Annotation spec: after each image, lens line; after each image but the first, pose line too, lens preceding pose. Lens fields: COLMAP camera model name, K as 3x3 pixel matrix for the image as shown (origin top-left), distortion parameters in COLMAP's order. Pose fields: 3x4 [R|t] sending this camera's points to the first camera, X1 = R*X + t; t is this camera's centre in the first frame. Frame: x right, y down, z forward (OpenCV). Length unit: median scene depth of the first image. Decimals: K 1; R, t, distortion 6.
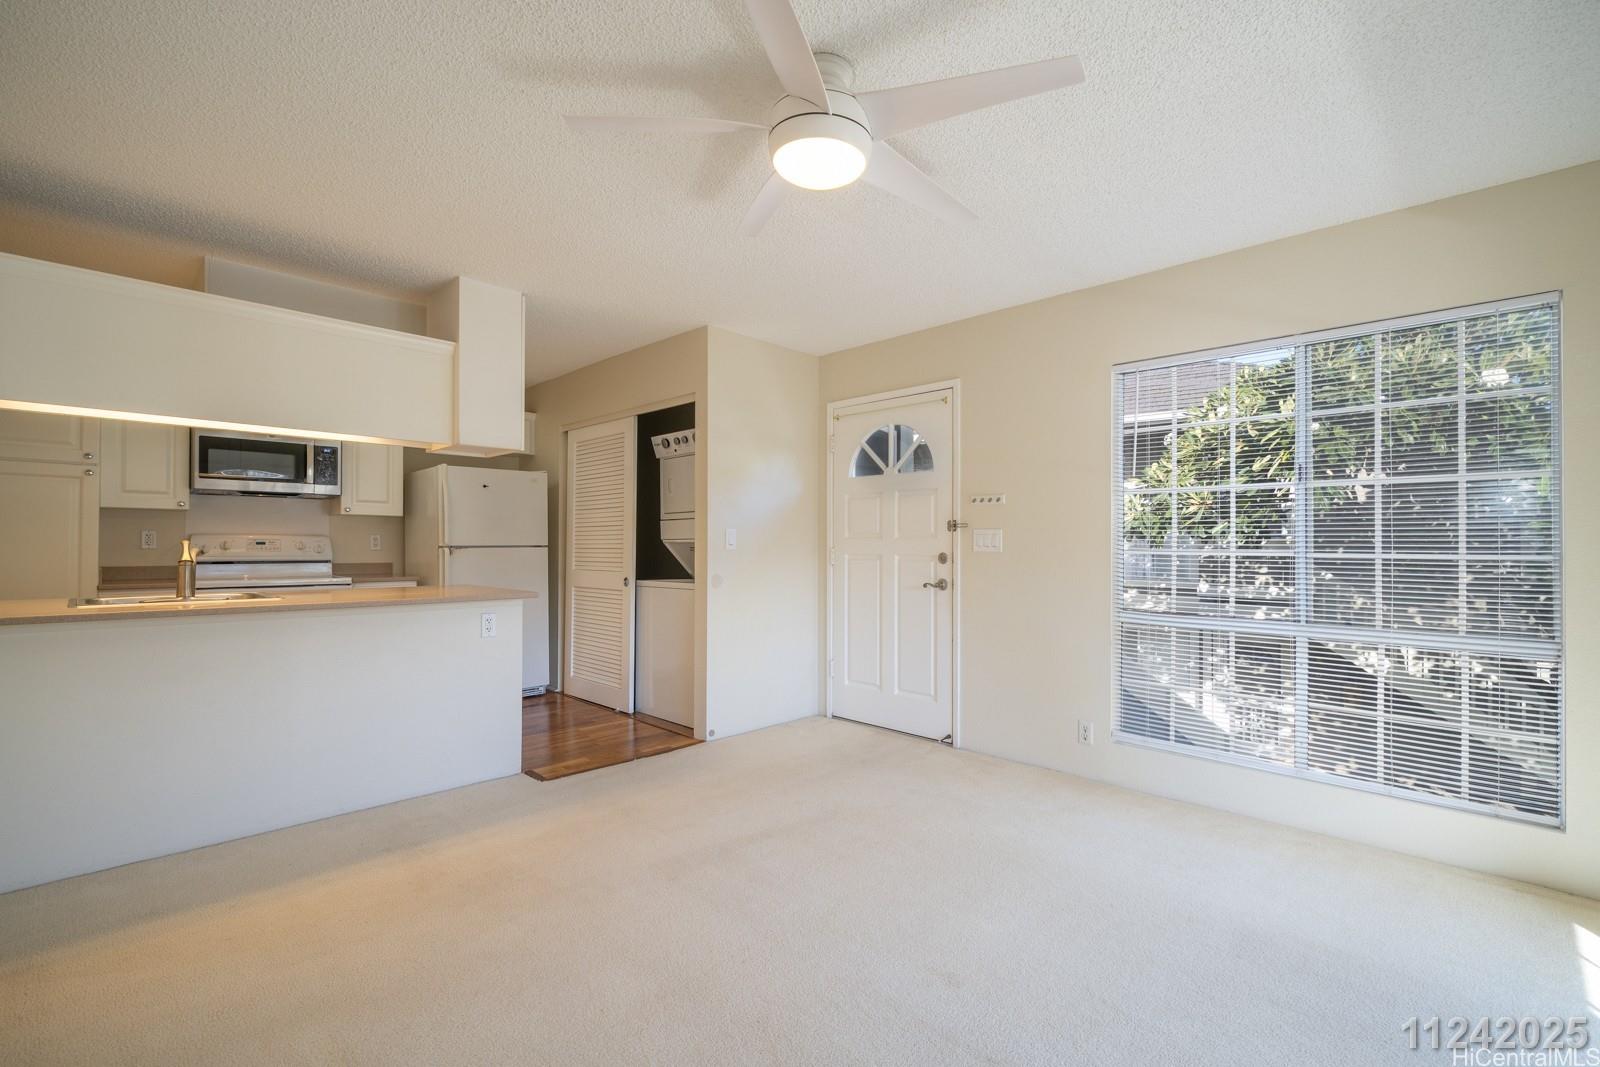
lens RADIAL K [[686.8, 0, 802.8], [0, 686.8, 545.3], [0, 0, 1]] dist [-0.003449, 0.000573]
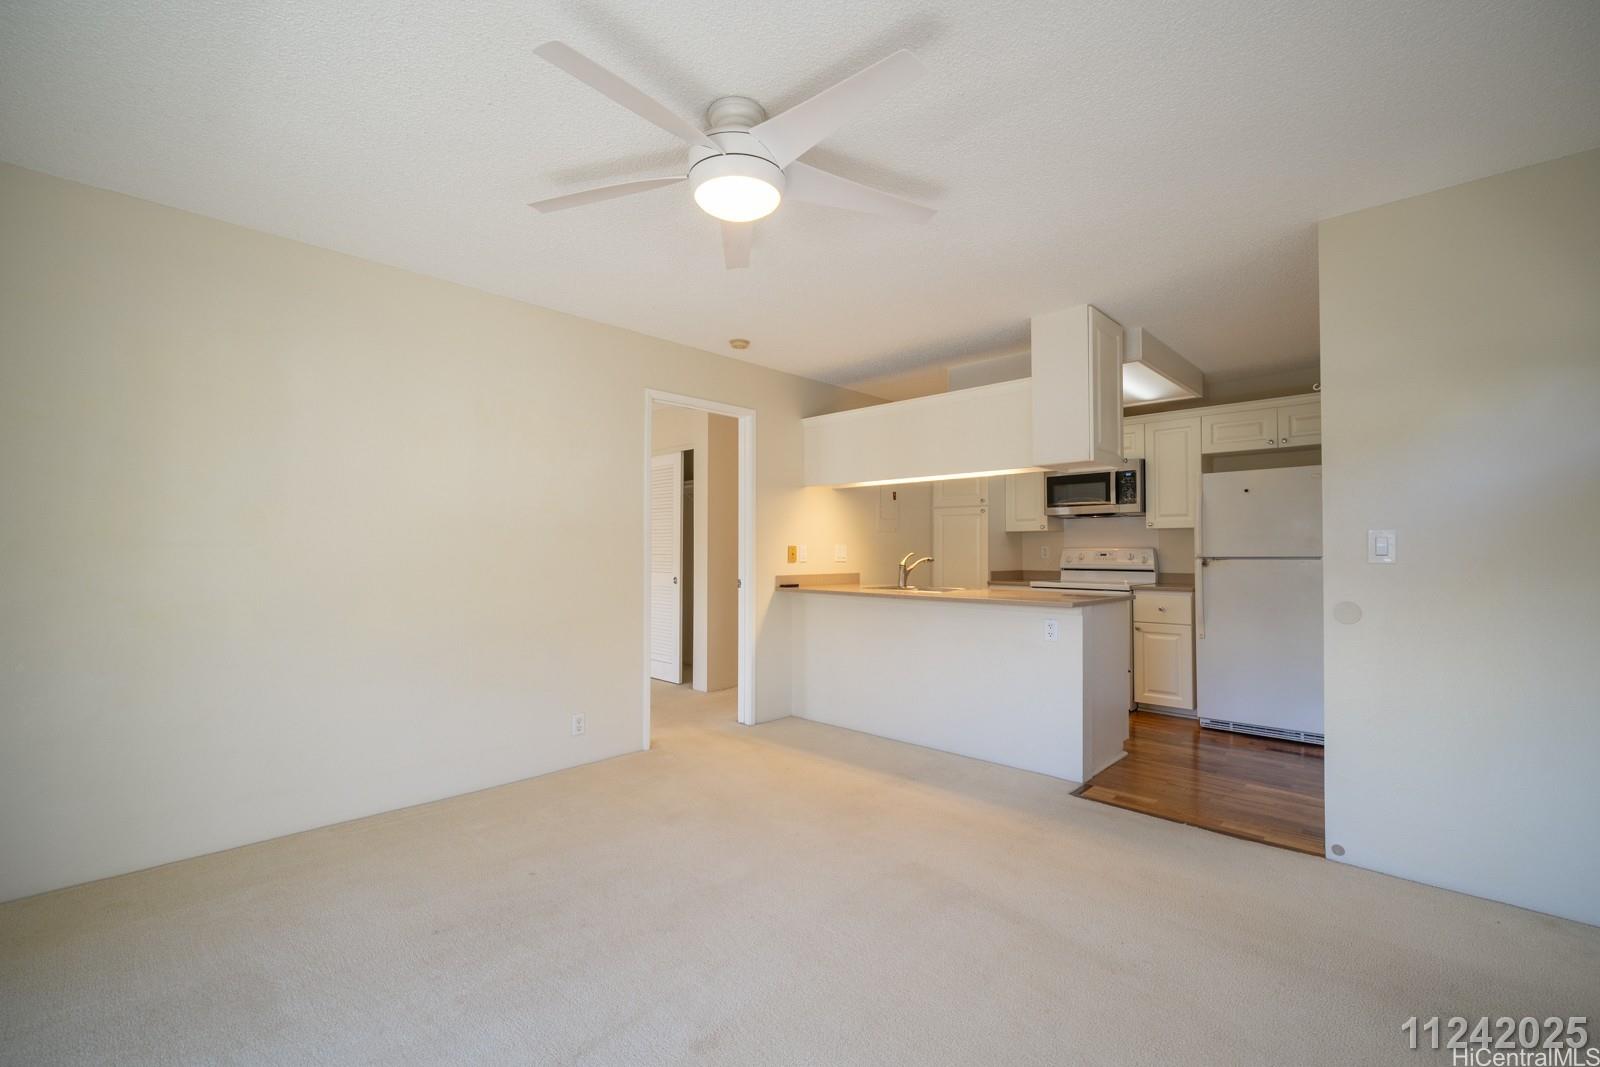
lens RADIAL K [[686.8, 0, 817.1], [0, 686.8, 540.6], [0, 0, 1]] dist [-0.003449, 0.000573]
pose [[0.032716, -0.023100, -0.999198, 0.454415], [-0.004156, 0.999721, -0.023248, 0.002280], [0.999456, 0.004913, 0.032610, 0.451076]]
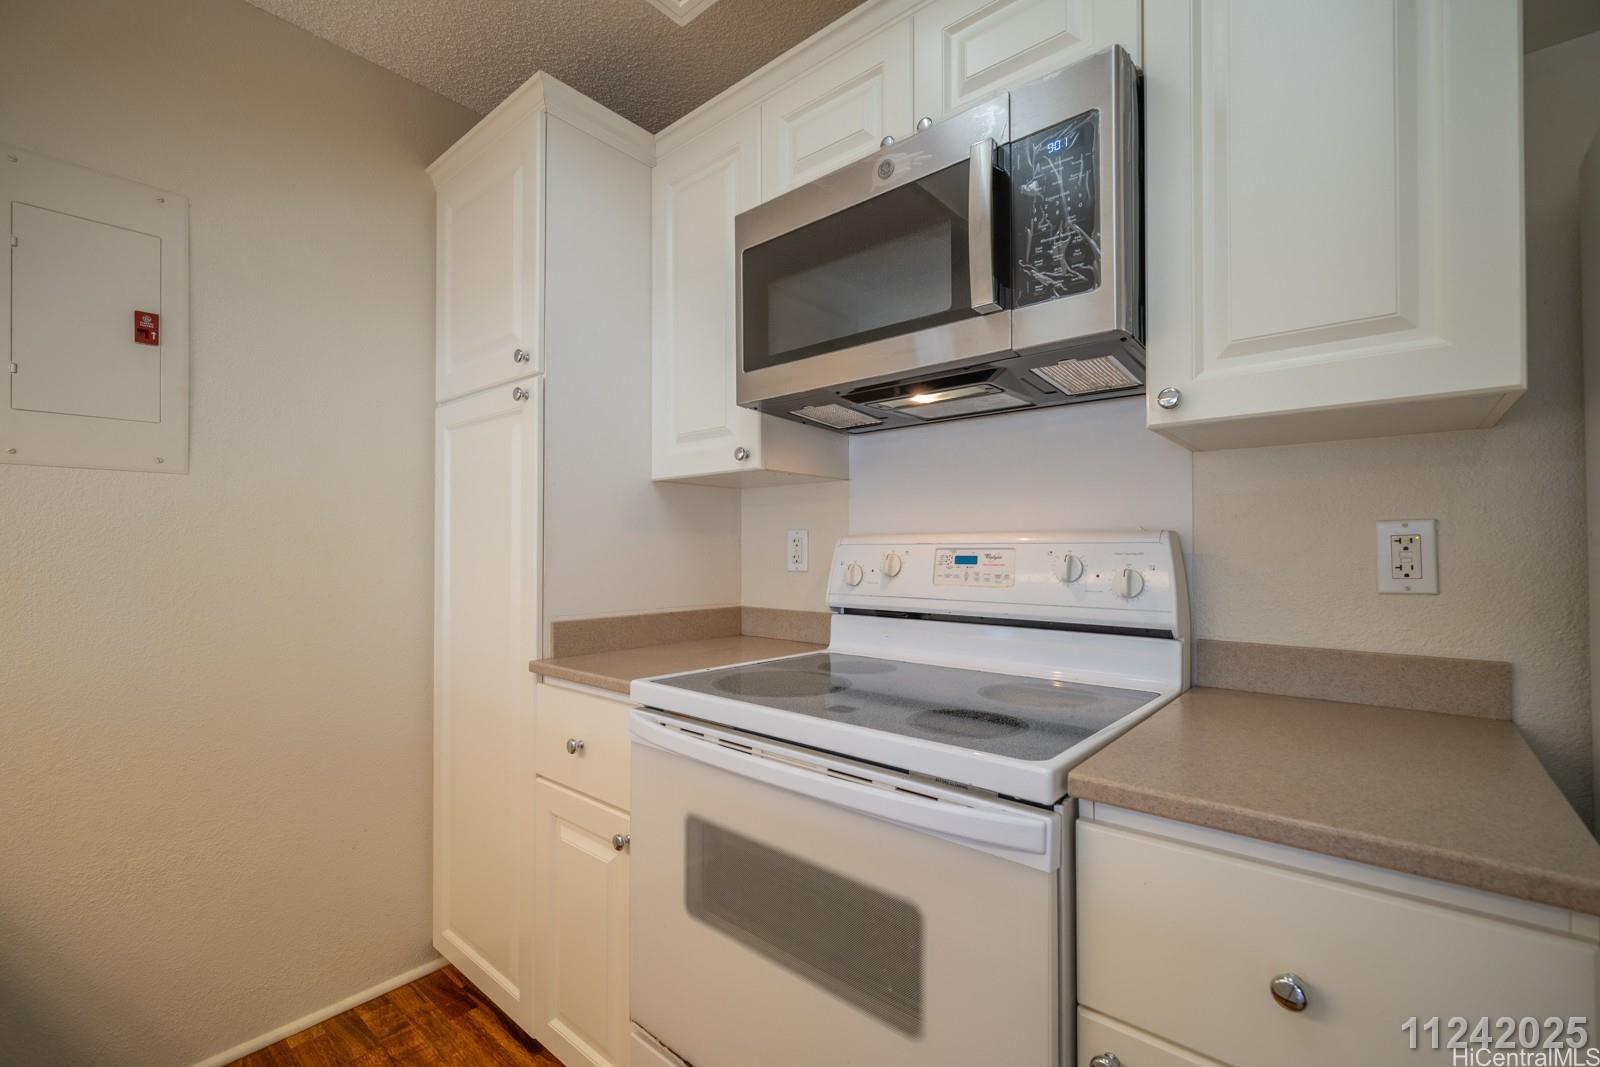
lens RADIAL K [[686.8, 0, 782.7], [0, 686.8, 543.9], [0, 0, 1]] dist [-0.003449, 0.000573]
pose [[0.052398, -0.018015, -0.998464, -0.491122], [-0.002932, 0.999830, -0.018194, -0.004594], [0.998622, 0.003881, 0.052336, 0.925148]]
